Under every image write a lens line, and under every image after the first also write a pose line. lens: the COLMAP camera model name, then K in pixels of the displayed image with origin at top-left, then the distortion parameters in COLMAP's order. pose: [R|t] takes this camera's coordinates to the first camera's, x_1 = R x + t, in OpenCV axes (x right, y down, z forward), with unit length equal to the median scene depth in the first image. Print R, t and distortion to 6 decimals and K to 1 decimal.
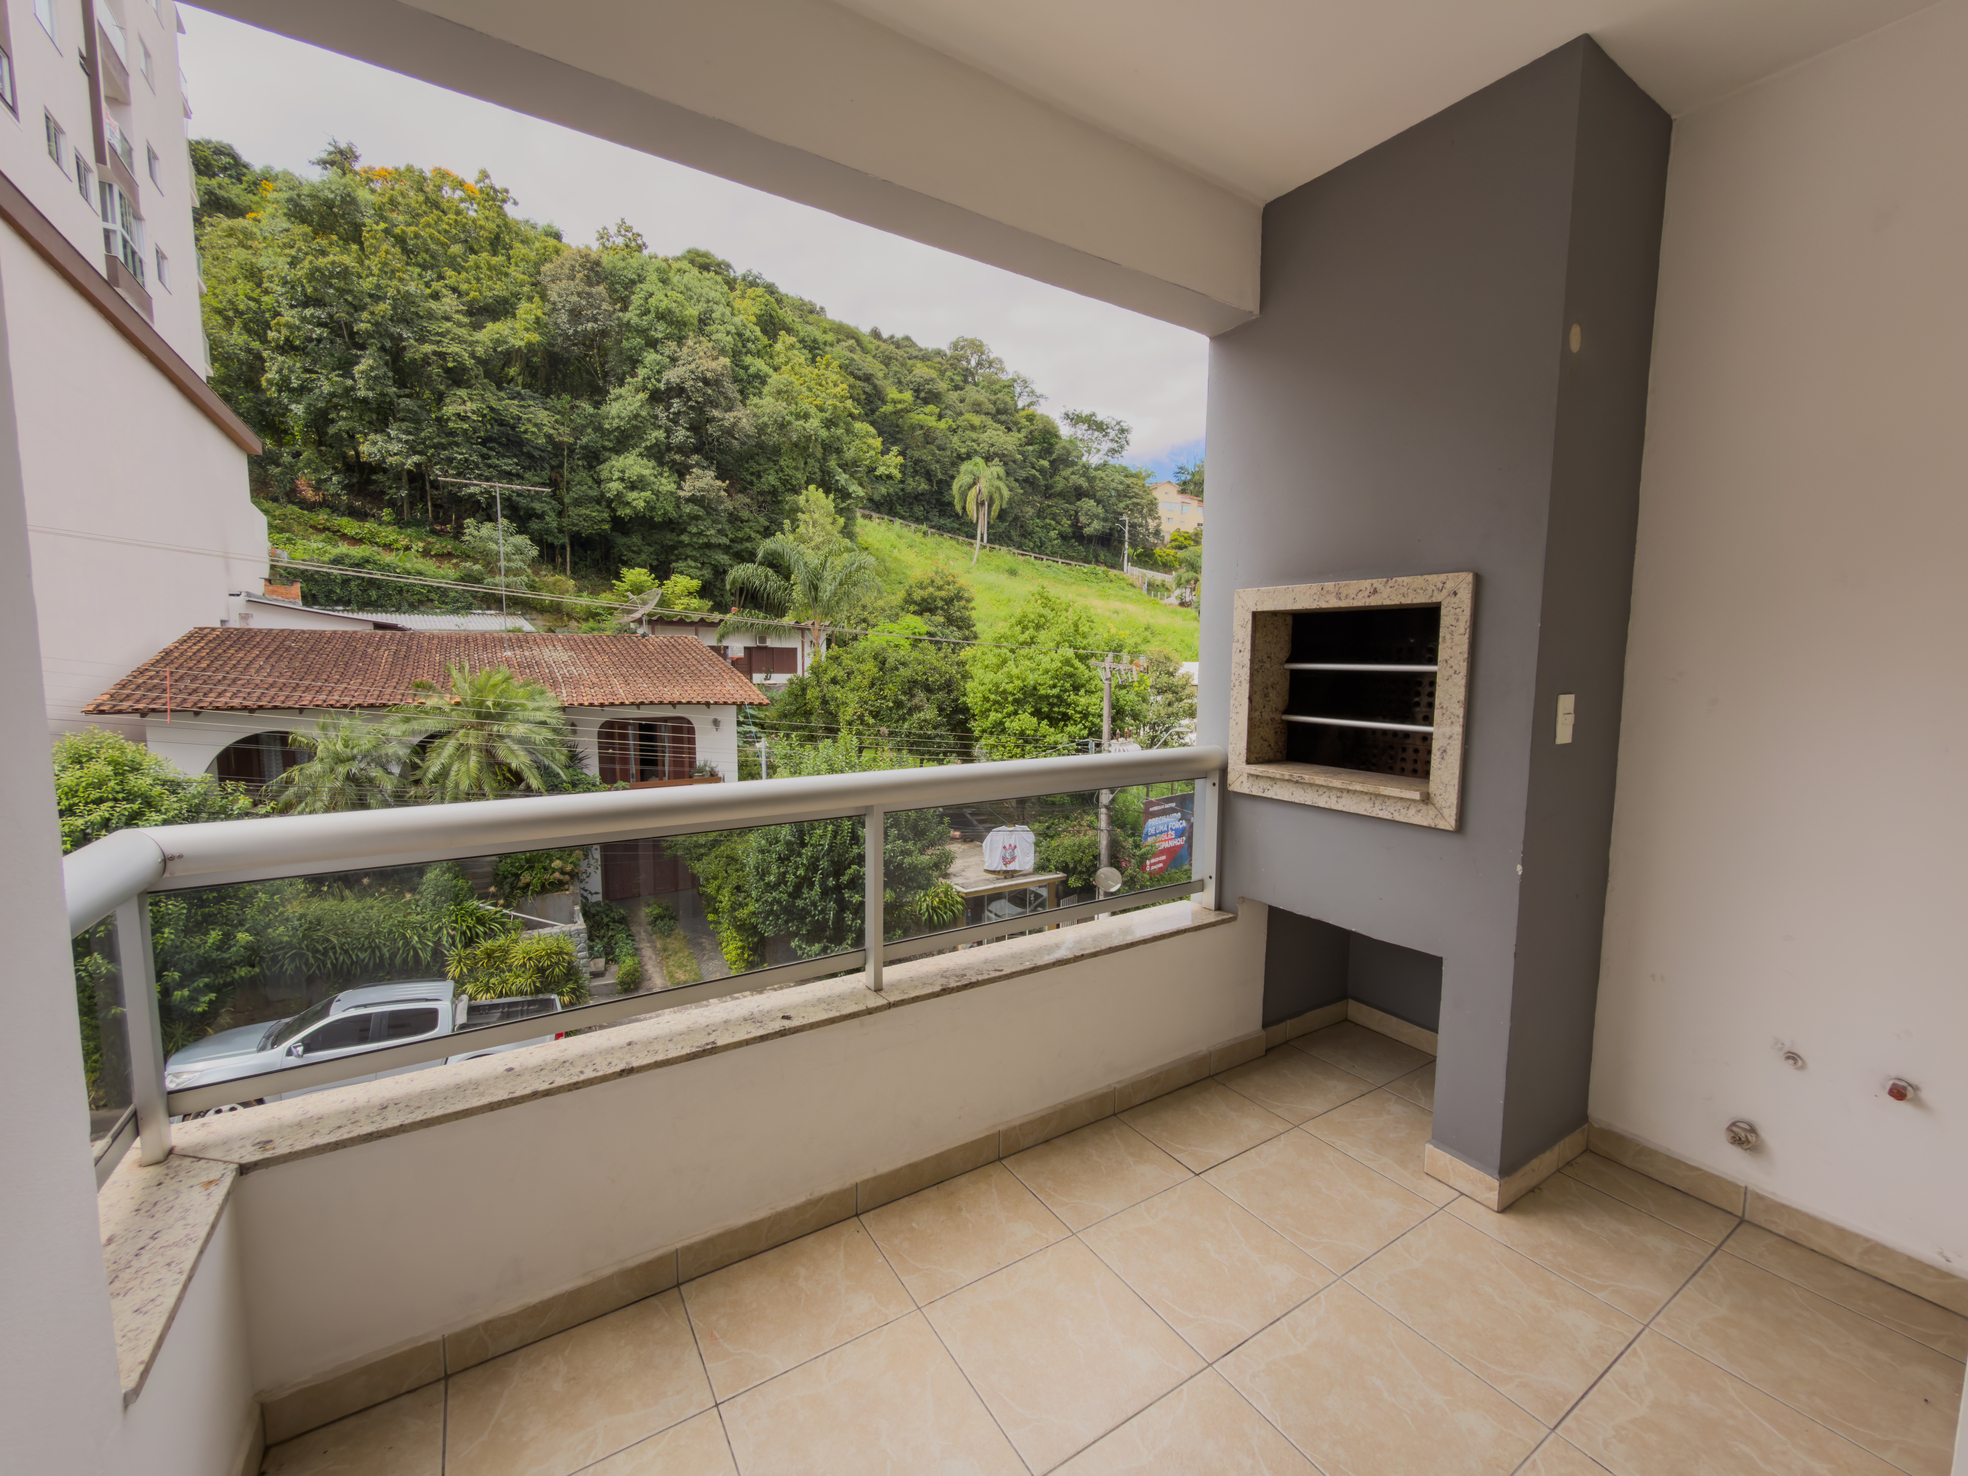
lens RADIAL K [[791.4, 0, 978.1], [0, 791.4, 737.5], [0, 0, 1]] dist [-0.003160, -0.000223]
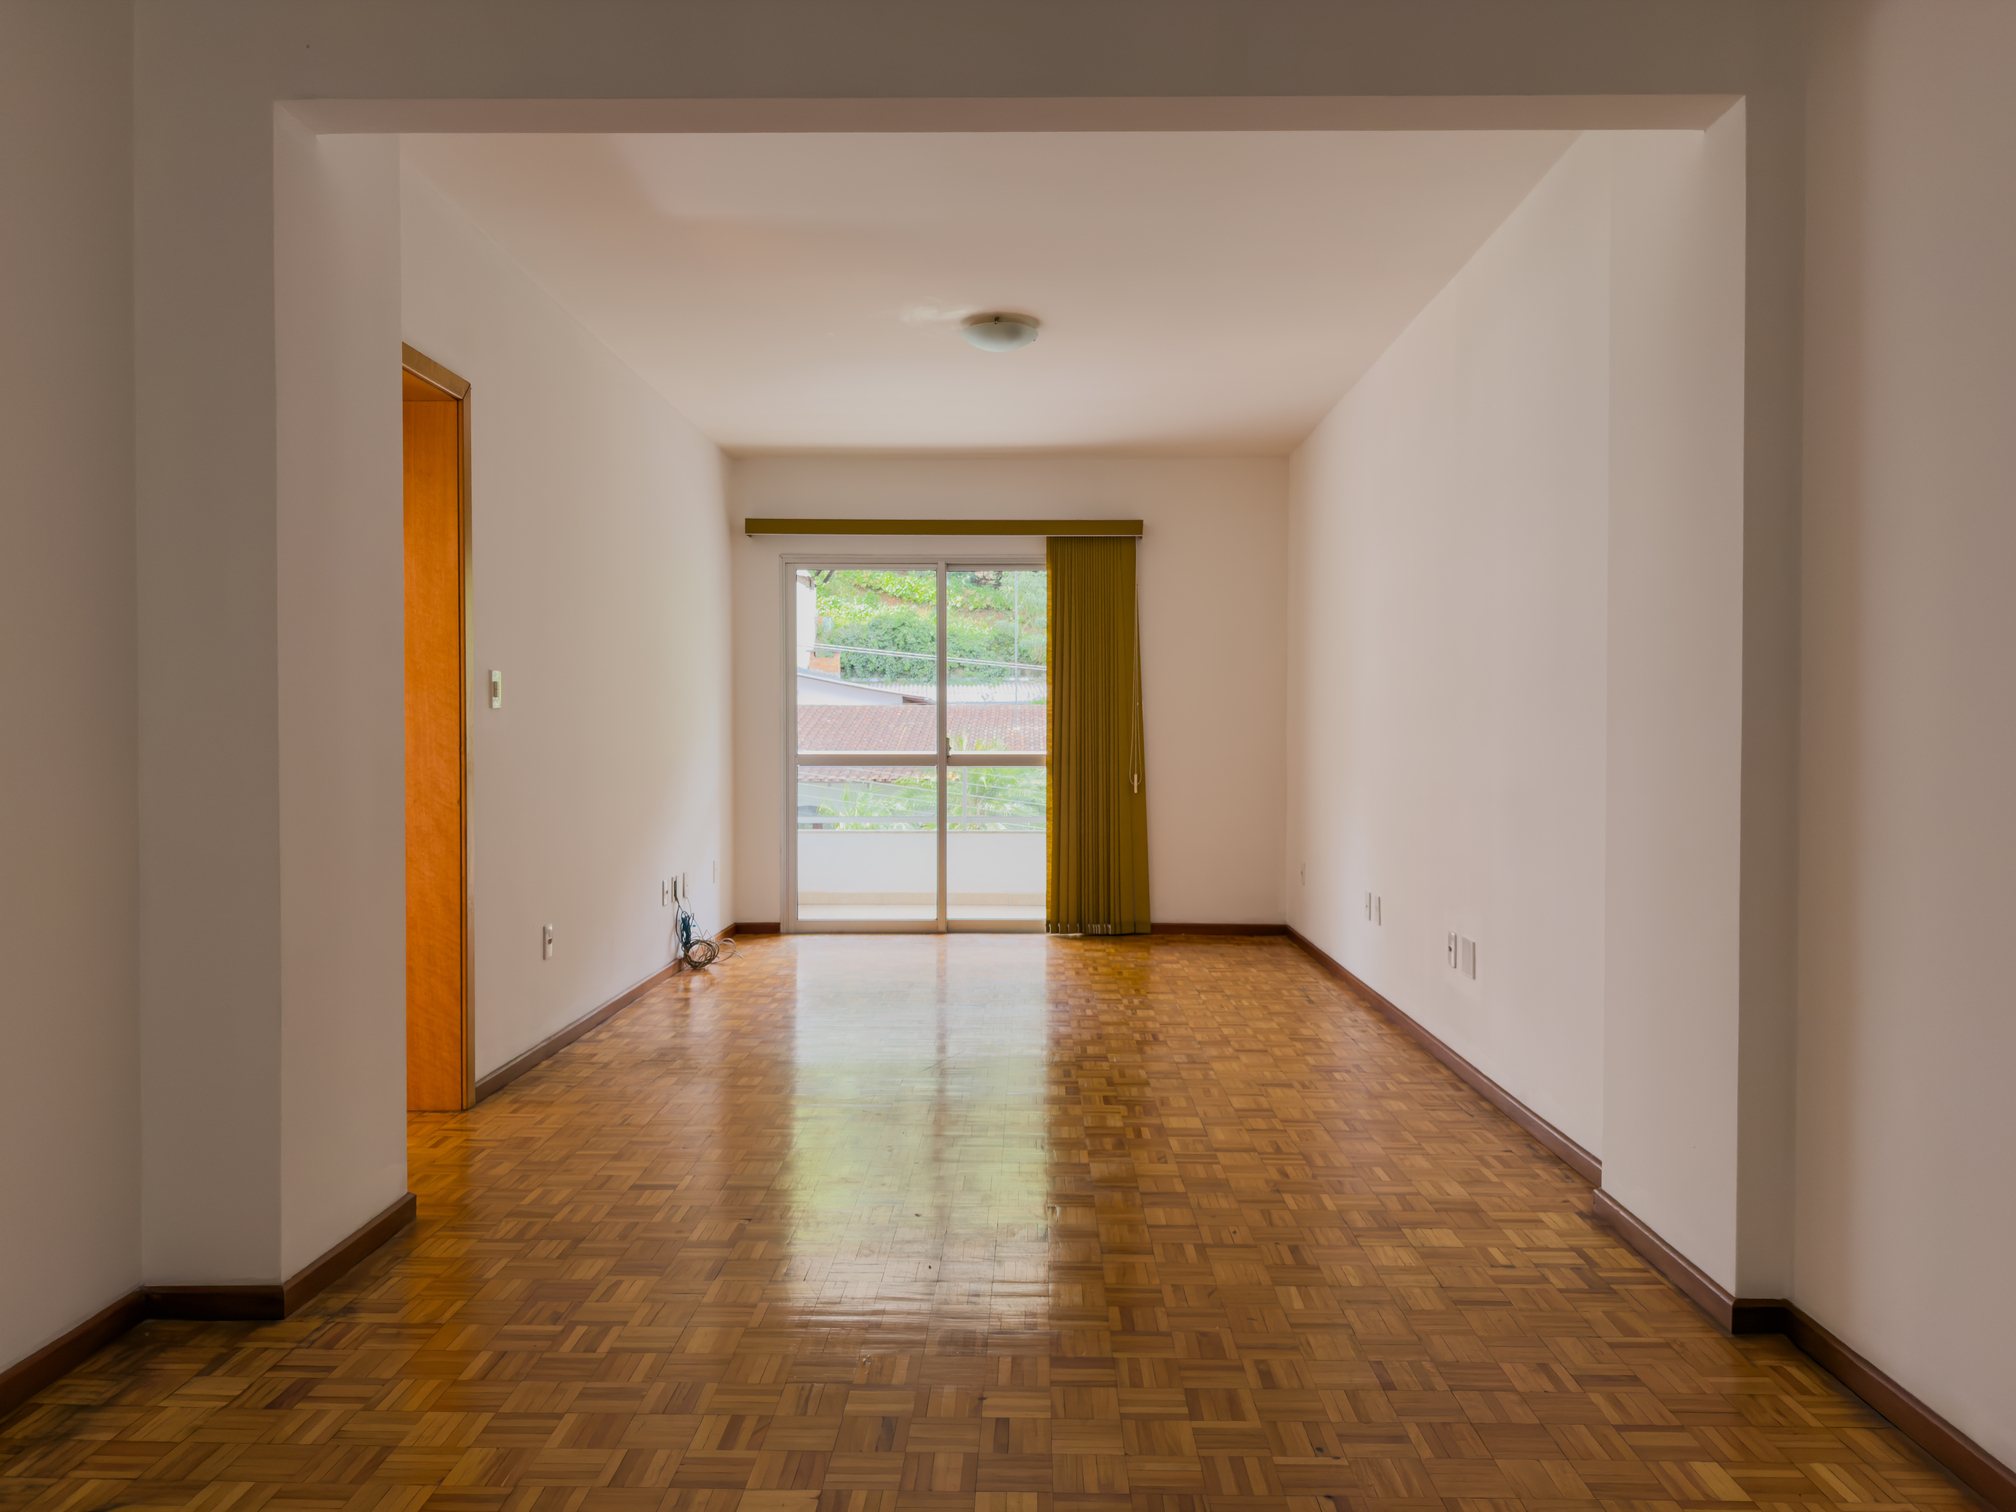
lens RADIAL K [[1410.1, 0, 1009.4], [0, 1410.1, 756.1], [0, 0, 1]] dist [0.000055, 0.000000]
pose [[0.833026, 0.001888, -0.553230, 0.169482], [-0.051819, 0.995864, -0.074629, 0.026611], [0.550801, 0.090836, 0.829679, -0.192254]]
